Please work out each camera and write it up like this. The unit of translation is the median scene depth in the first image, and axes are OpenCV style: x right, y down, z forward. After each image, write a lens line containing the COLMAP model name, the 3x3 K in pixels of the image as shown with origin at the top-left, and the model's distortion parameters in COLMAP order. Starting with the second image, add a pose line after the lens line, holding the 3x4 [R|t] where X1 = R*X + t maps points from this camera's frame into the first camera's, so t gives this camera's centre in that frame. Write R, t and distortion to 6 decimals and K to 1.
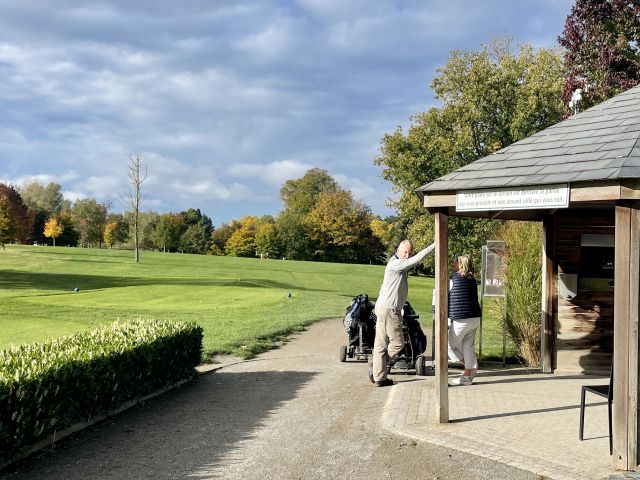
lens RADIAL K [[485.8, 0, 320.7], [0, 485.8, 241.8], [0, 0, 1]] dist [0.001845, 0.022448]
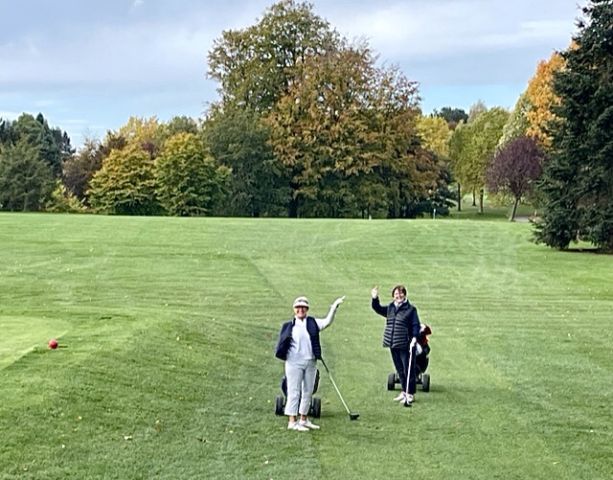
lens RADIAL K [[1514.7, 0, 306.3], [0, 1514.7, 239.7], [0, 0, 1]] dist [-0.068923, 0.000000]
pose [[0.998390, -0.045755, -0.033523, 0.043967], [0.047323, 0.997747, 0.047565, -0.000980], [0.031271, -0.049075, 0.998305, -0.367175]]
